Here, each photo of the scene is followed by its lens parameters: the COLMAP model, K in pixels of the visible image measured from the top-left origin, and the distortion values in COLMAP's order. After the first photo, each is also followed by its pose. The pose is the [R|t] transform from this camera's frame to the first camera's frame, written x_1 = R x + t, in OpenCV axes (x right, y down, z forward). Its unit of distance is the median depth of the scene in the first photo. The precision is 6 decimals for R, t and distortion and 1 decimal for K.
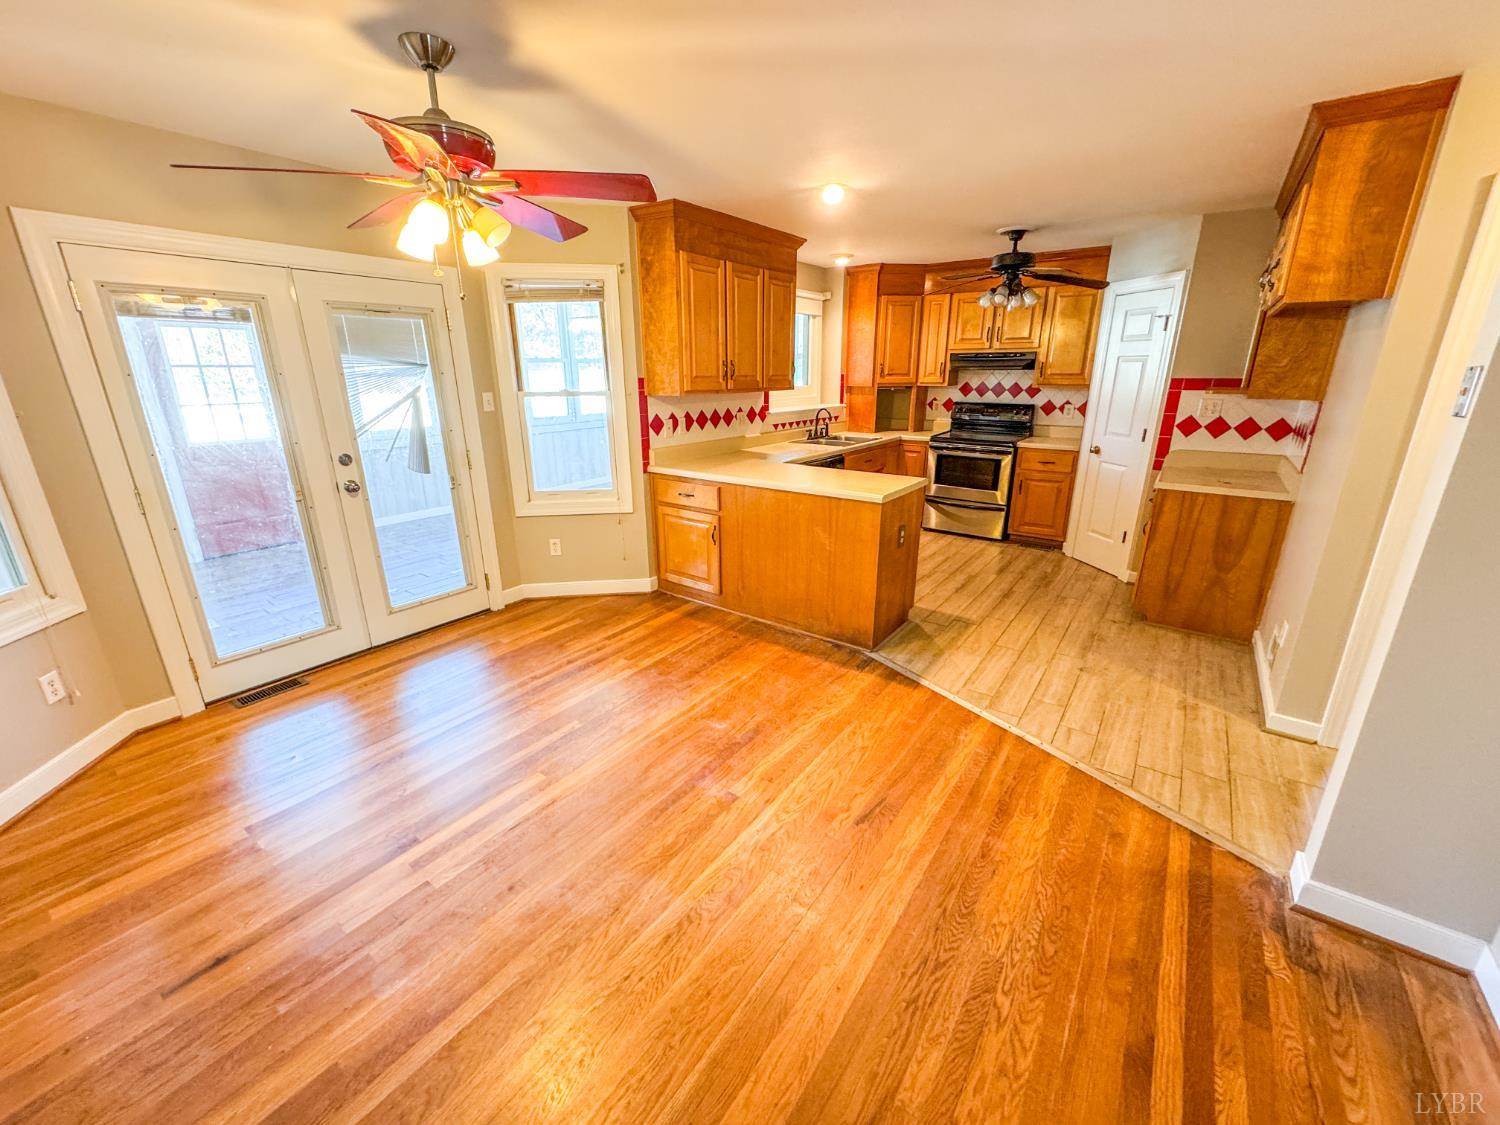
lens RADIAL K [[596.5, 0, 751.0], [0, 596.5, 559.2], [0, 0, 1]] dist [-0.004105, 0.000478]
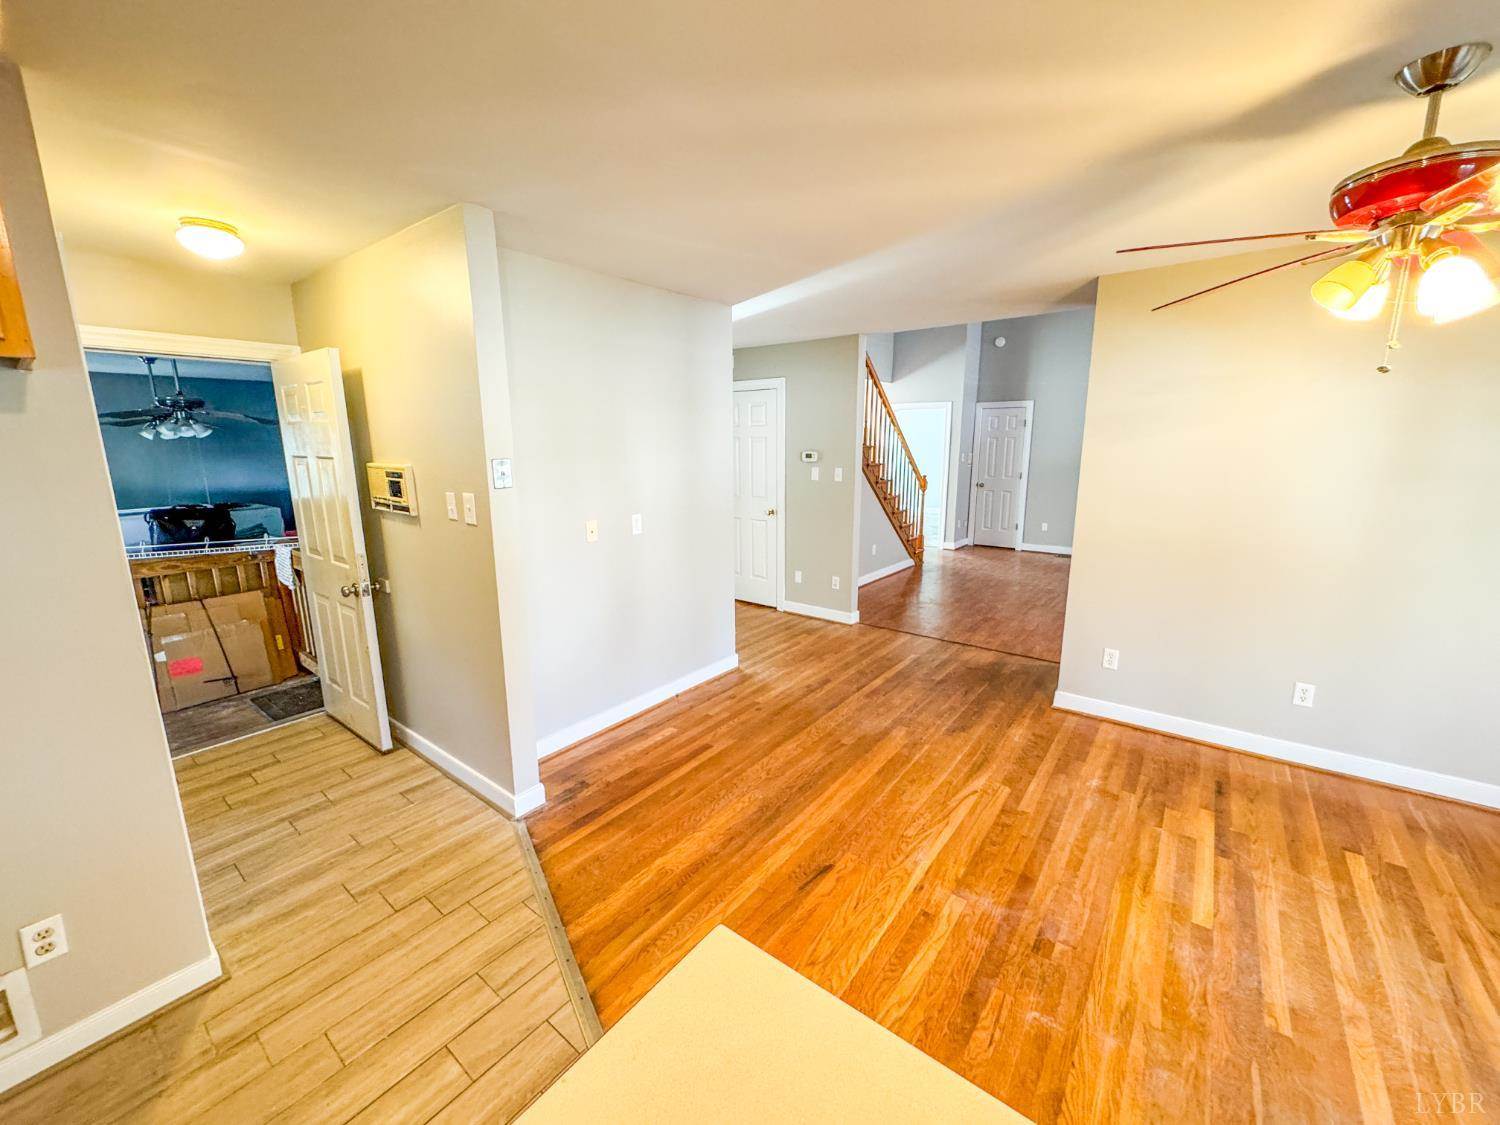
lens RADIAL K [[596.5, 0, 753.1], [0, 596.5, 559.7], [0, 0, 1]] dist [-0.004105, 0.000478]
pose [[-0.999437, 0.002894, 0.033432, 0.241878], [0.018873, 0.872252, 0.488692, -0.491211], [-0.027746, 0.489048, -0.871816, 1.438475]]
